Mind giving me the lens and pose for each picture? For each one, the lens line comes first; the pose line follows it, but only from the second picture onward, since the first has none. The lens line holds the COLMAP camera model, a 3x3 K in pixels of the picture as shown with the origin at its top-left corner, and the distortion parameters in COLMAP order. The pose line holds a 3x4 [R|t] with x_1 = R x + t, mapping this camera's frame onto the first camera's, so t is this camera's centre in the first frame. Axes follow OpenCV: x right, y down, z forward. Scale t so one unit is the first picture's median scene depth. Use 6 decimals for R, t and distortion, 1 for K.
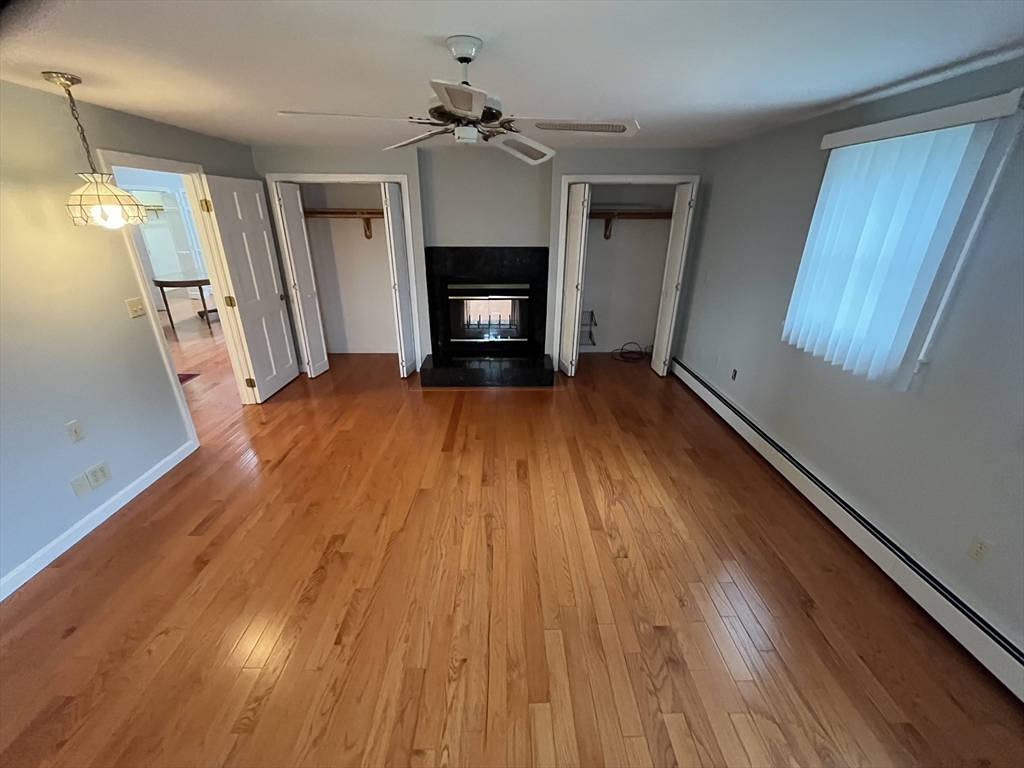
lens RADIAL K [[412.7, 0, 513.5], [0, 412.7, 382.1], [0, 0, 1]] dist [-0.002129, -0.000261]
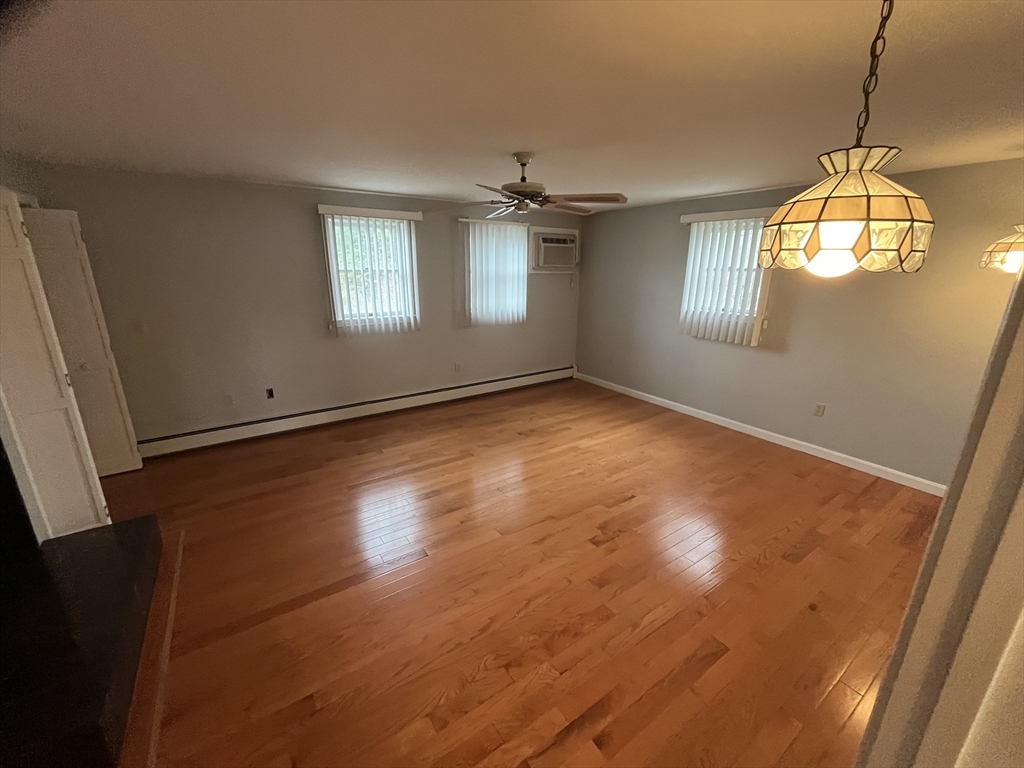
lens RADIAL K [[412.7, 0, 513.5], [0, 412.7, 382.1], [0, 0, 1]] dist [-0.002129, -0.000261]
pose [[-0.543325, -0.243152, 0.803539, -1.028568], [0.309136, 0.831939, 0.460773, -0.515740], [-0.780534, 0.498752, -0.376846, 1.304926]]
